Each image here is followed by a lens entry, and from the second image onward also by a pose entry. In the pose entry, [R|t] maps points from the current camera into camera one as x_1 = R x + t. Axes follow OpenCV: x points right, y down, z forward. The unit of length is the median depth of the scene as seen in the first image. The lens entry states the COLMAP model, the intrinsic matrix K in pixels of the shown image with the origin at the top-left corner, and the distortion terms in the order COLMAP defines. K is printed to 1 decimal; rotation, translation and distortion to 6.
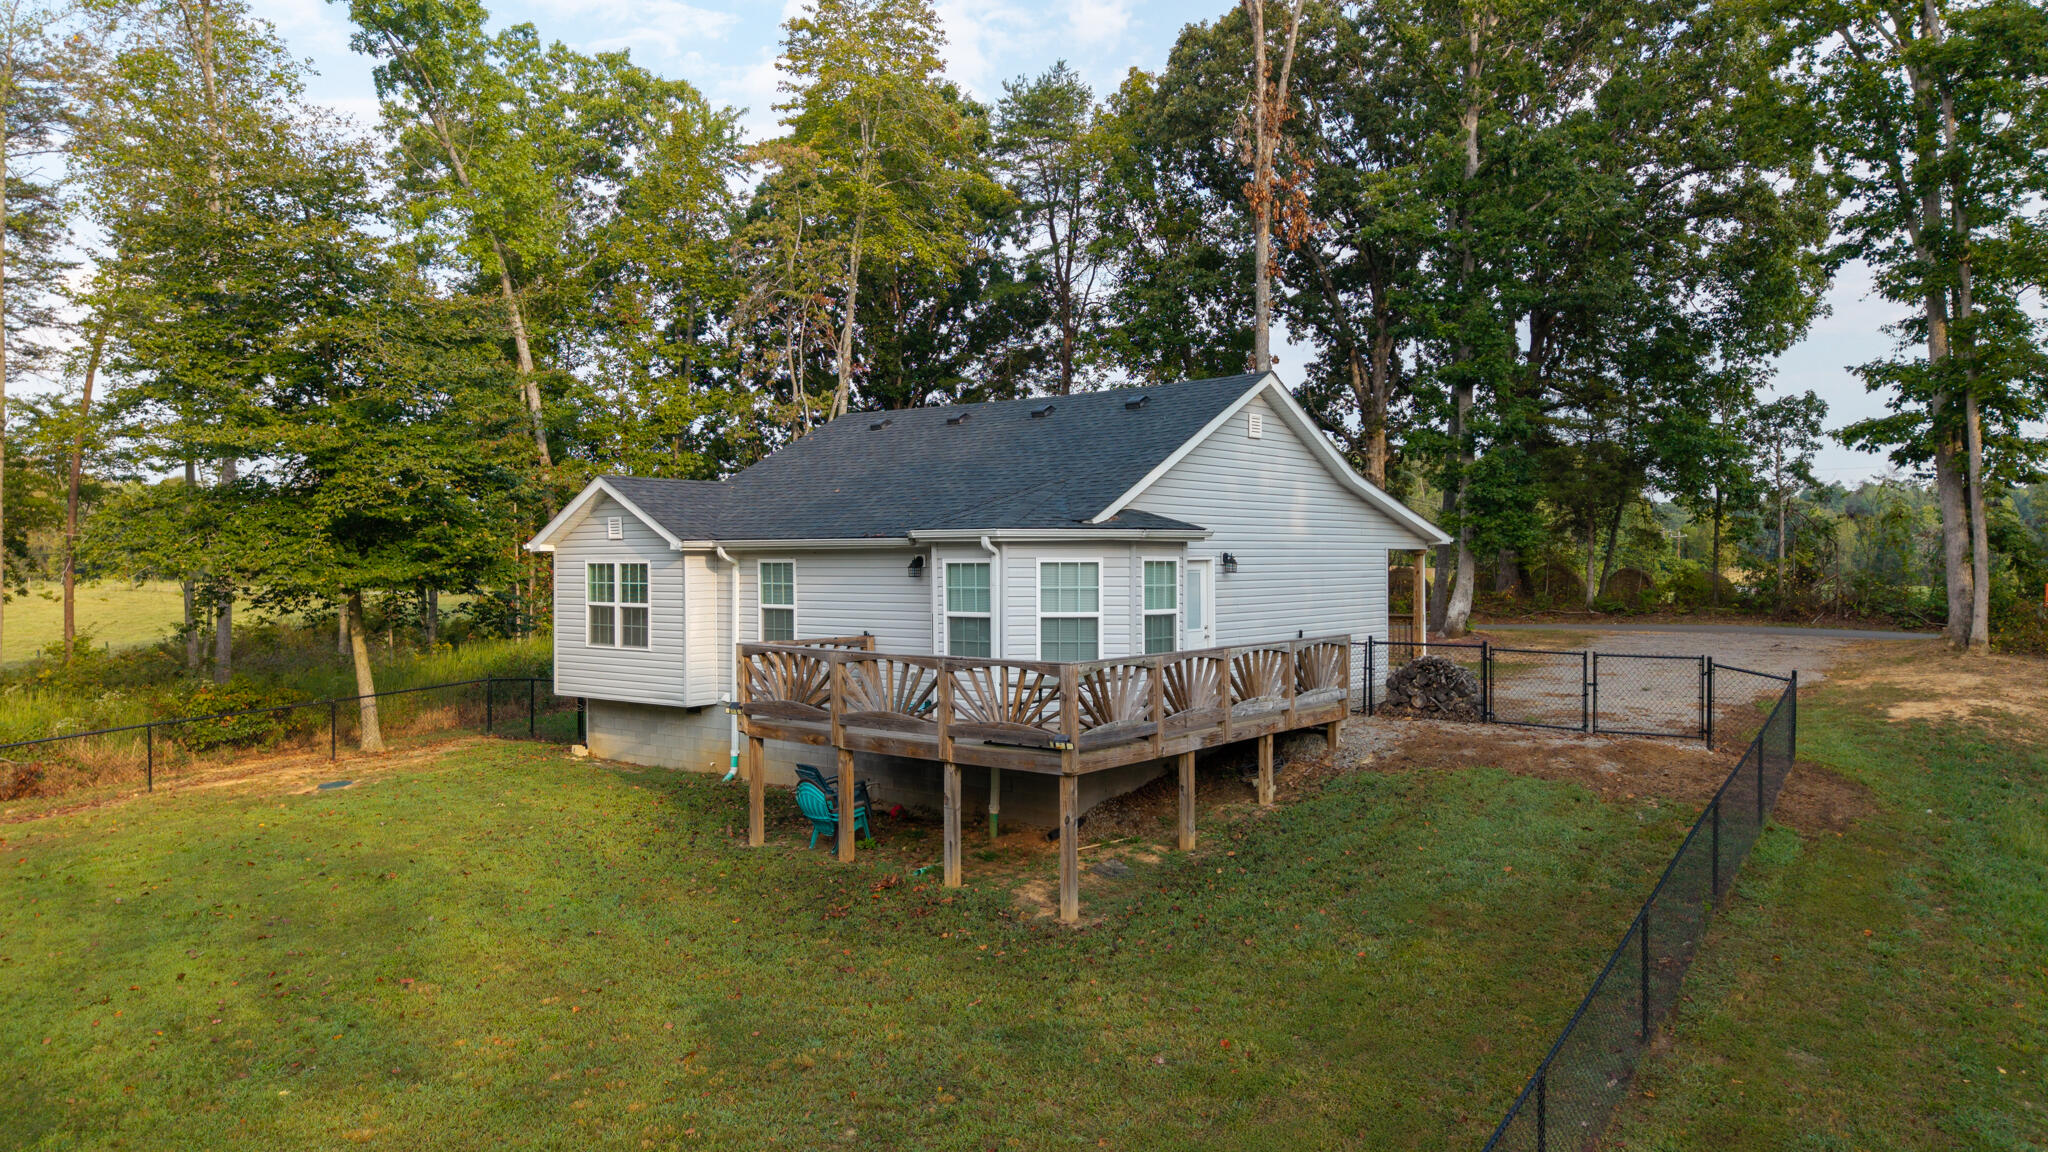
lens RADIAL K [[1369.5, 0, 1027.4], [0, 1369.5, 573.4], [0, 0, 1]] dist [0.013872, -0.008659]
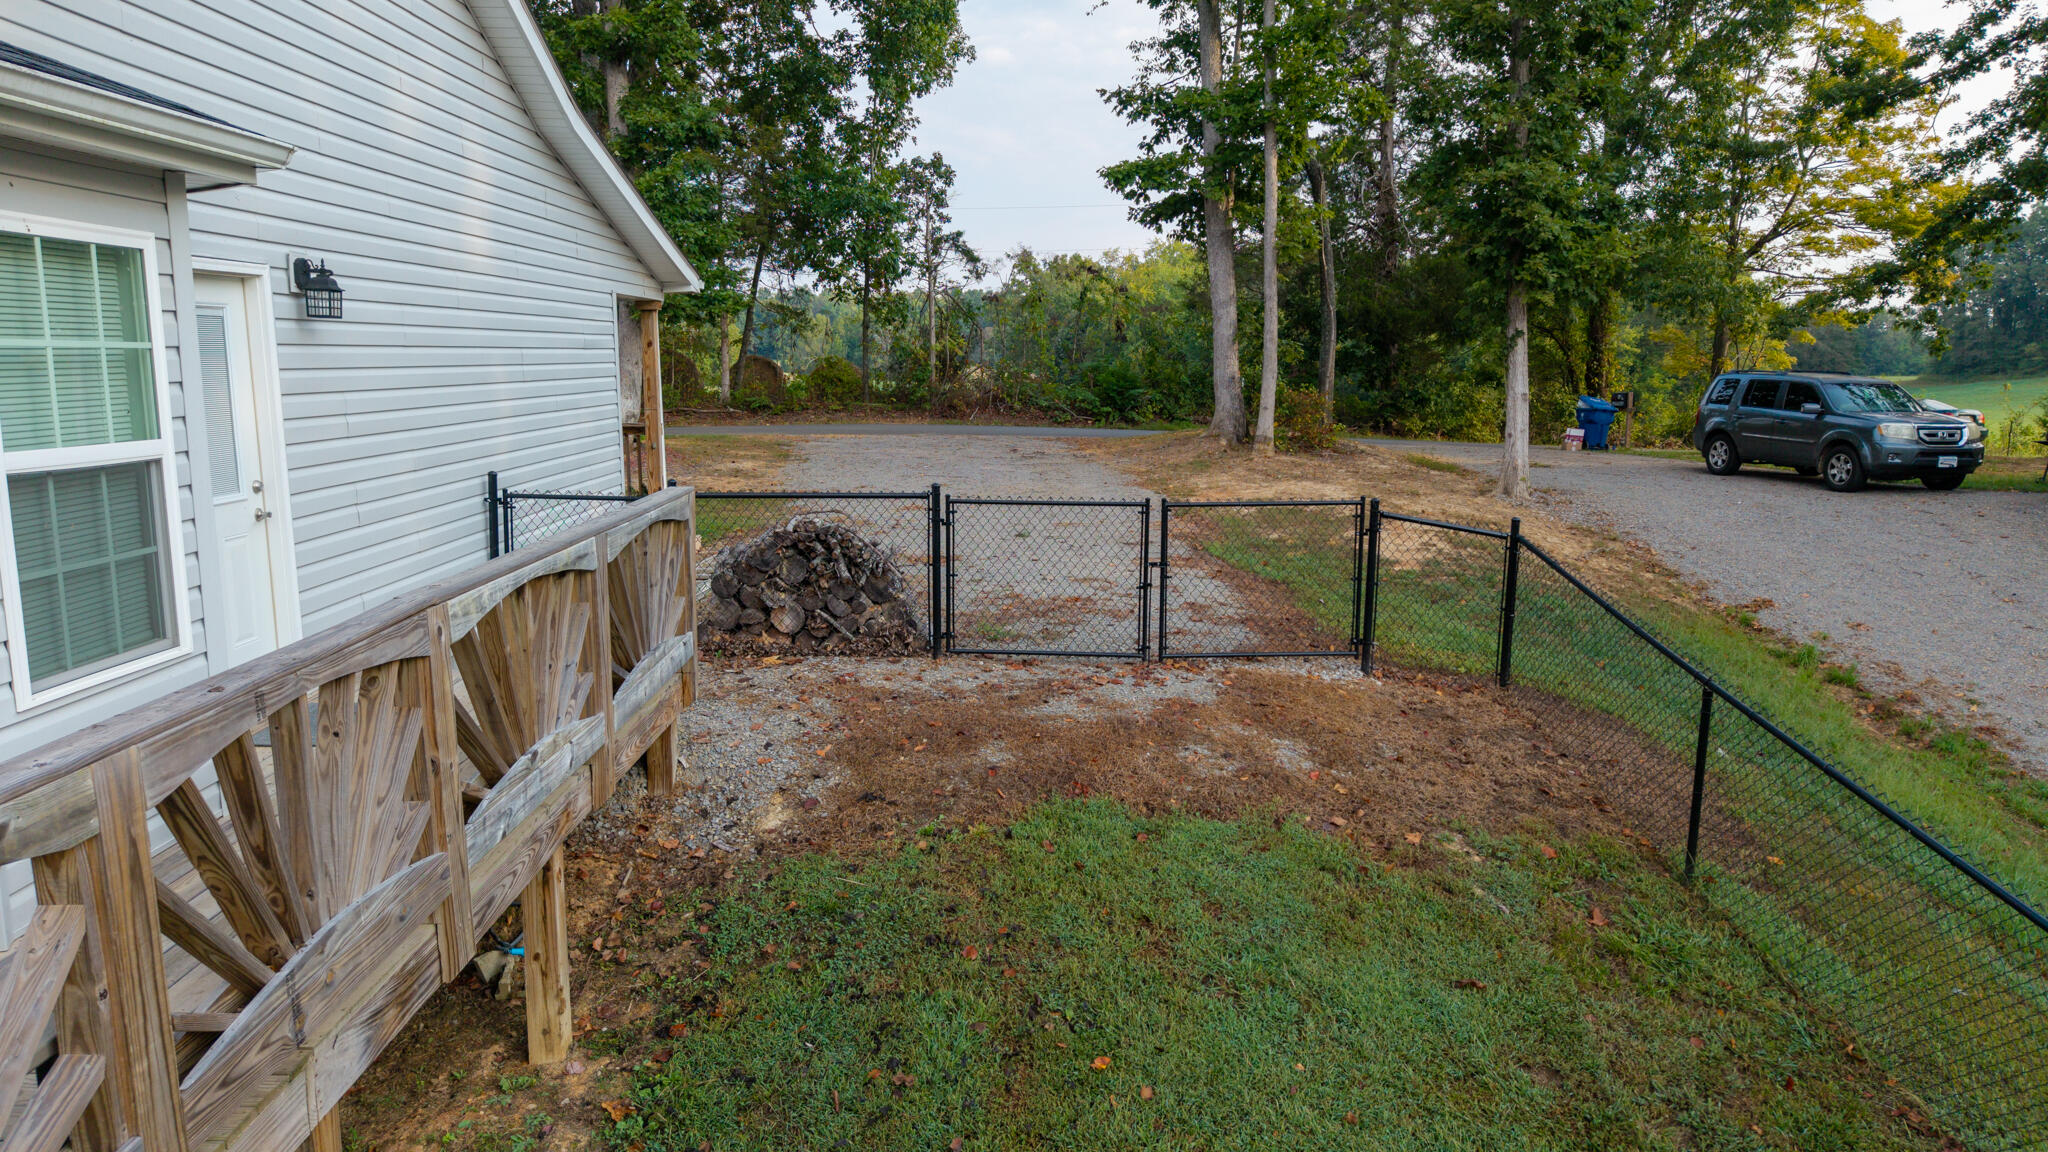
lens RADIAL K [[1369.5, 0, 1027.4], [0, 1369.5, 573.4], [0, 0, 1]] dist [0.013872, -0.008659]
pose [[0.763284, -0.094822, 0.639067, 0.052278], [-0.000073, 0.989158, 0.146854, 0.010324], [-0.646063, -0.112138, 0.755002, 0.556266]]
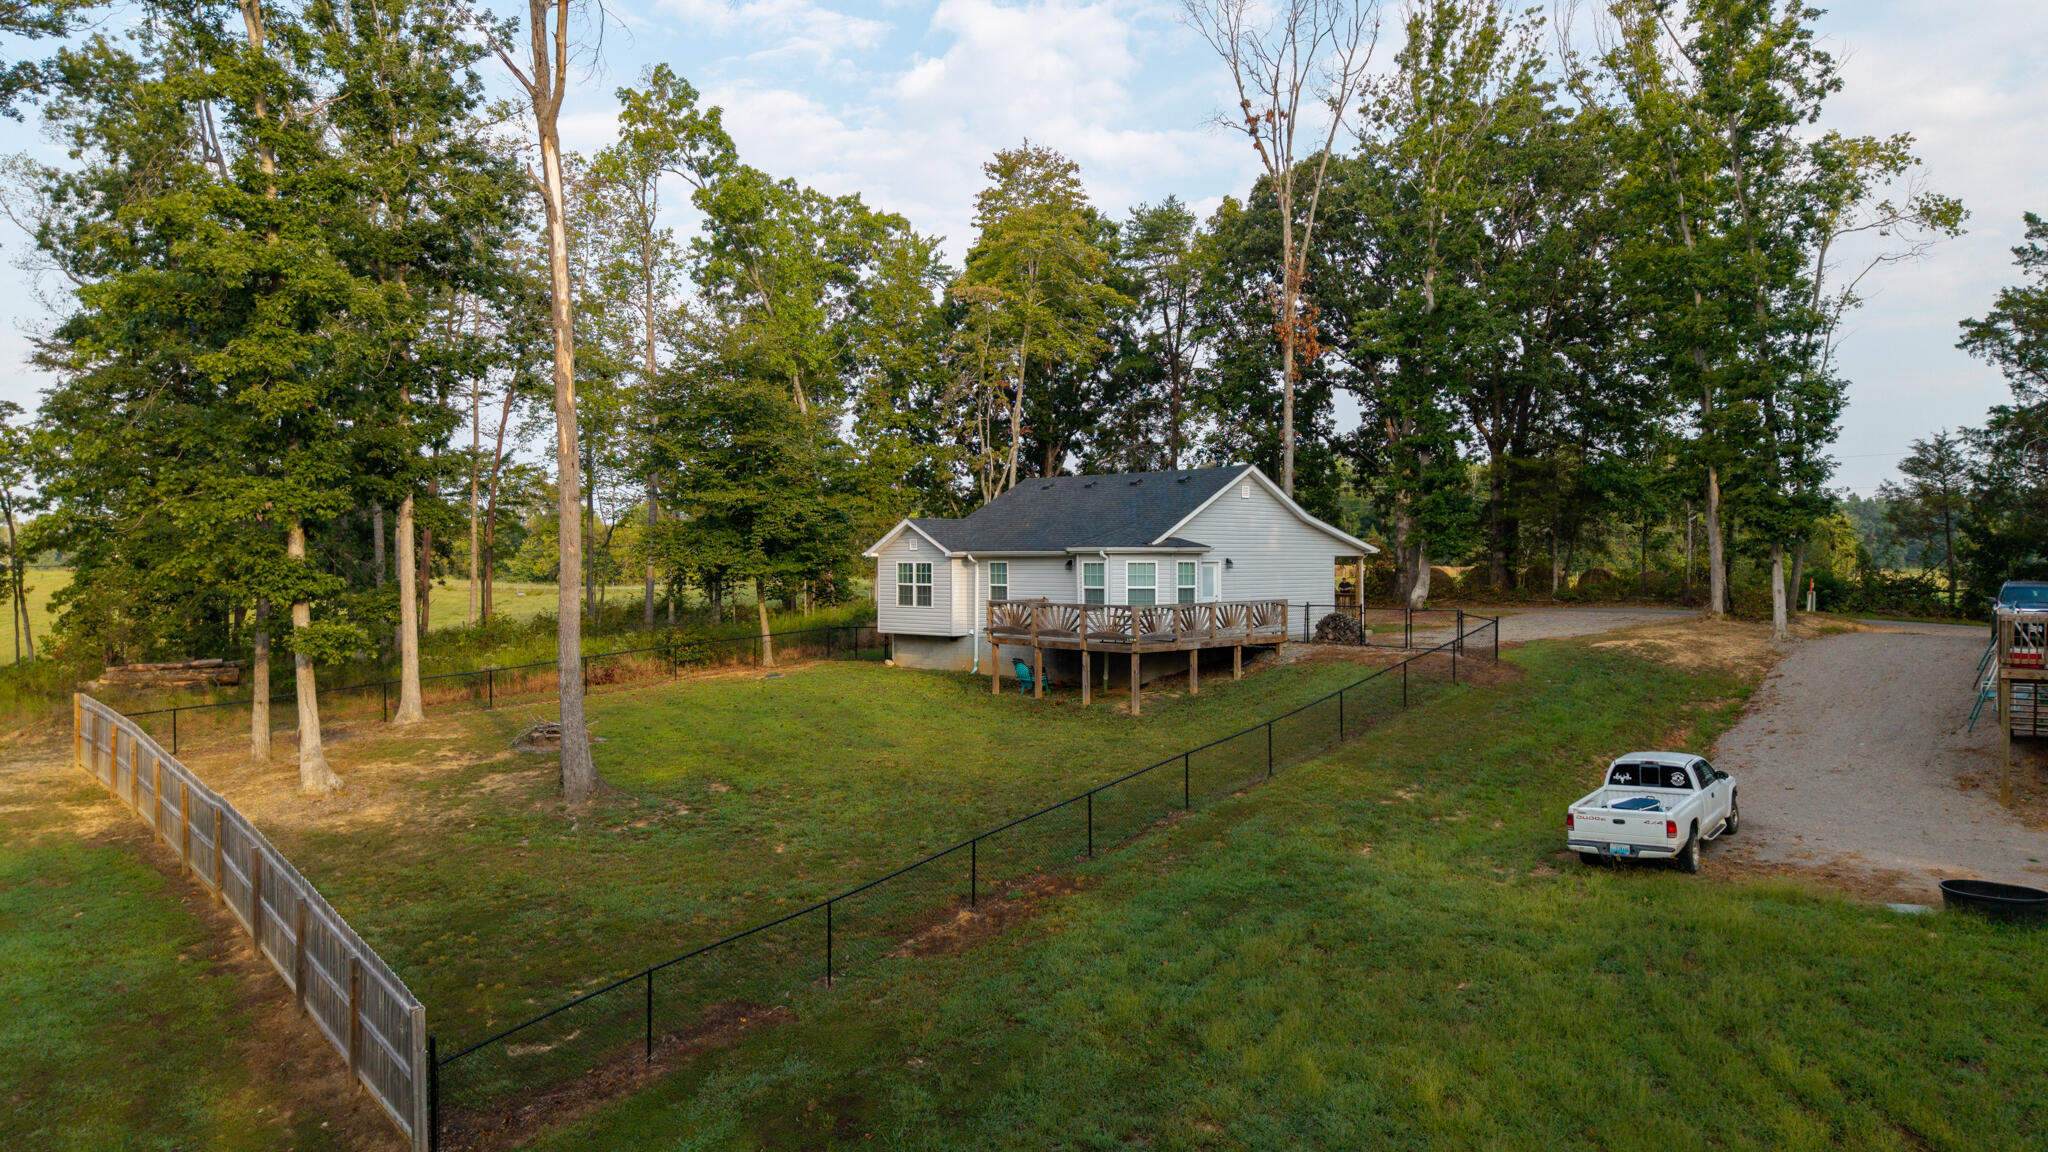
lens RADIAL K [[1365.0, 0, 1024.0], [0, 1365.0, 576.0], [0, 0, 1]] dist [0.219127, -0.001275]
pose [[0.994400, 0.002916, -0.105646, 0.058039], [-0.002840, 0.999996, 0.000870, 0.008662], [0.105648, -0.000565, 0.994403, -0.895434]]
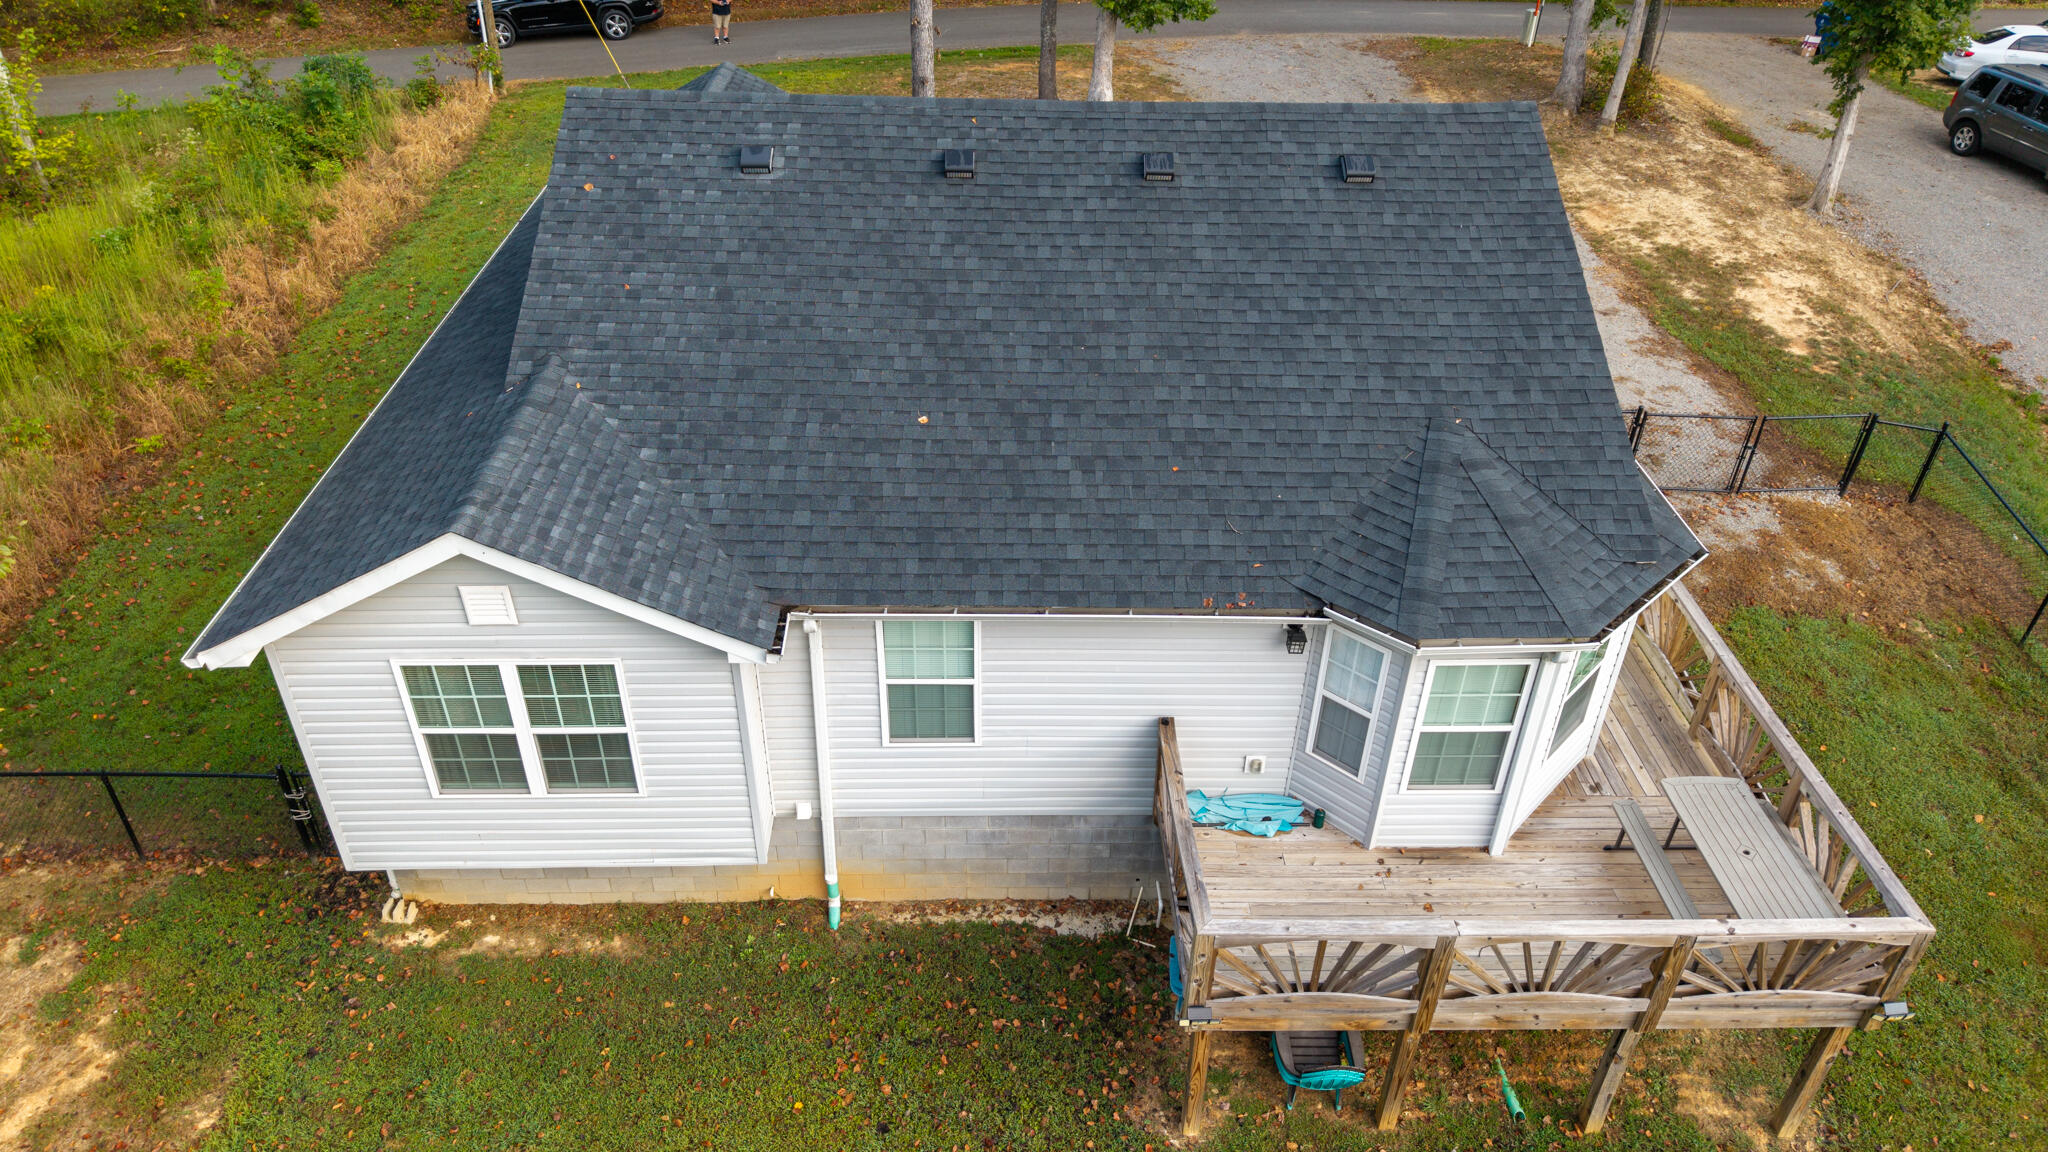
lens RADIAL K [[1369.5, 0, 1027.4], [0, 1369.5, 573.4], [0, 0, 1]] dist [0.013872, -0.008659]
pose [[0.758707, -0.356618, 0.545150, -0.407262], [-0.013631, 0.827973, 0.560602, -0.300161], [-0.651290, -0.432763, 0.623328, 0.596302]]
